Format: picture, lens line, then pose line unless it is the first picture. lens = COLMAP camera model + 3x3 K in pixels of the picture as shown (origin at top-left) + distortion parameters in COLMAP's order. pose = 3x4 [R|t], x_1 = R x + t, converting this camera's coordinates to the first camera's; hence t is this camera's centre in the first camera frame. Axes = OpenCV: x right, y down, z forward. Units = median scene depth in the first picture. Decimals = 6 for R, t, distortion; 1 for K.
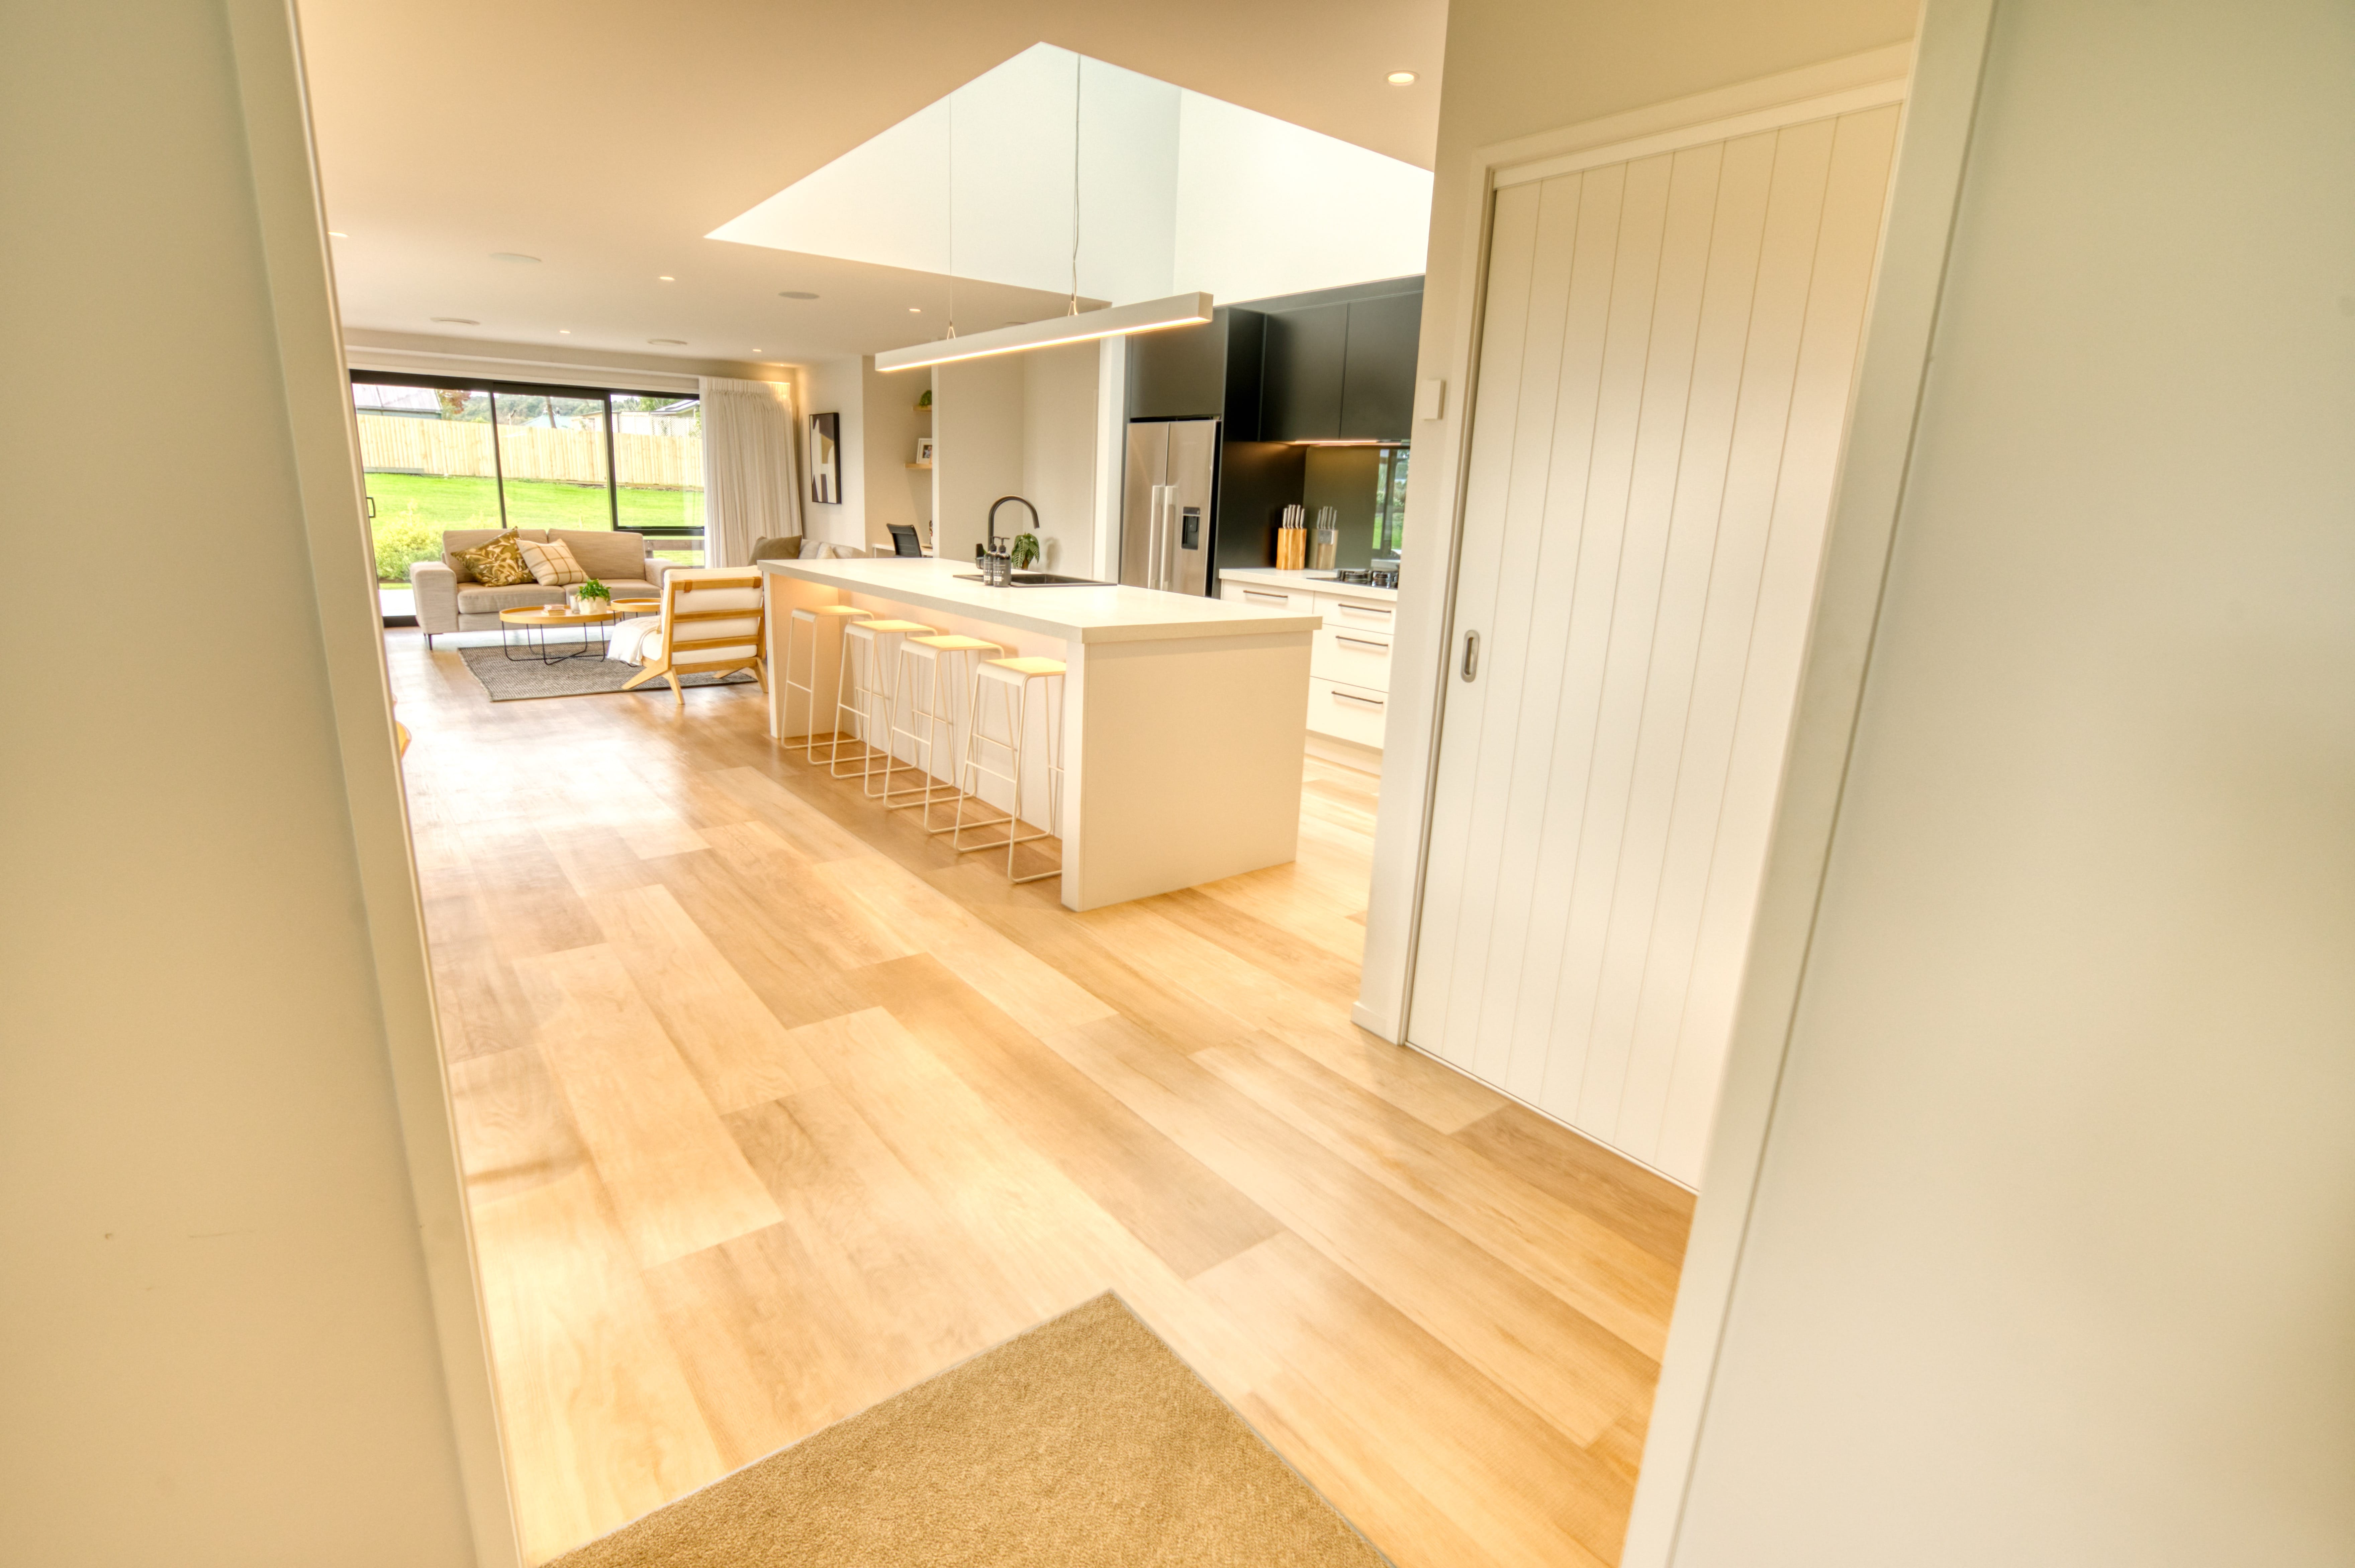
lens RADIAL K [[1079.8, 0, 1177.5], [0, 1079.8, 784.0], [0, 0, 1]] dist [-0.066818, 0.020269]
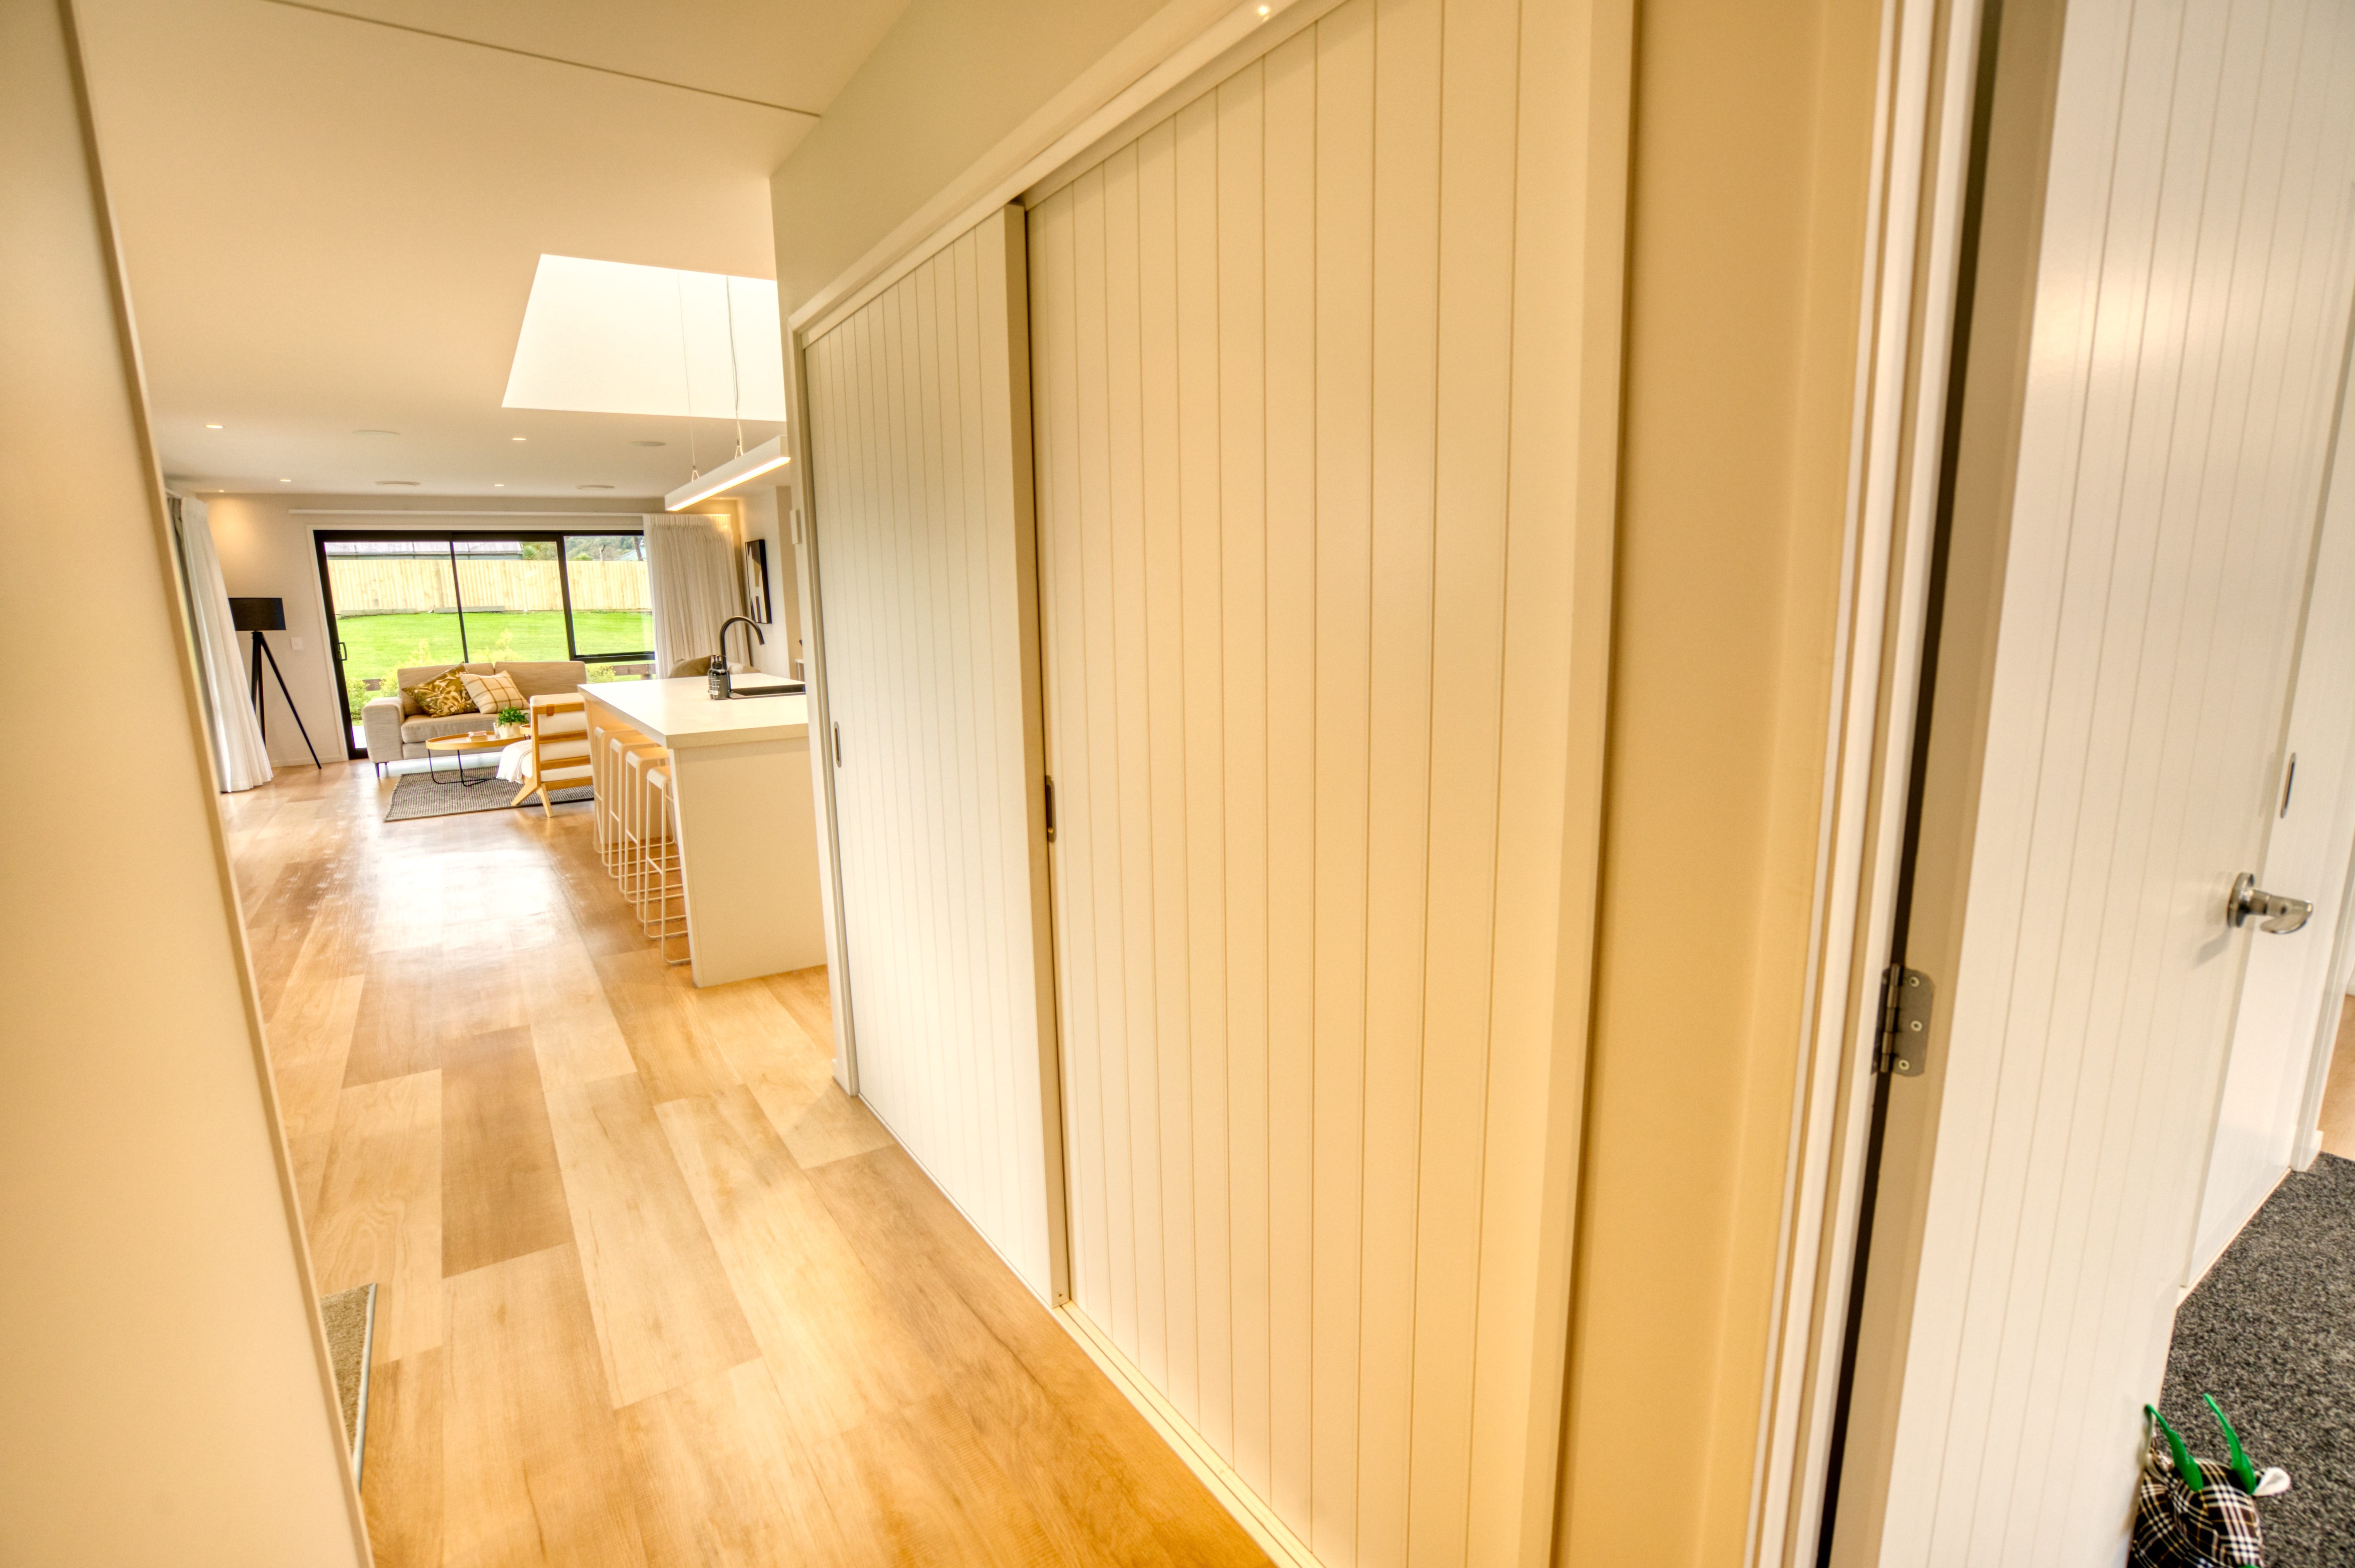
lens RADIAL K [[1098.6, 0, 1168.9], [0, 1098.6, 792.2], [0, 0, 1]] dist [-0.056568, 0.021872]
pose [[0.994825, -0.047717, -0.089705, 0.209182], [0.040433, 0.995867, -0.081332, 0.011903], [0.093215, 0.077284, 0.992642, -0.034310]]
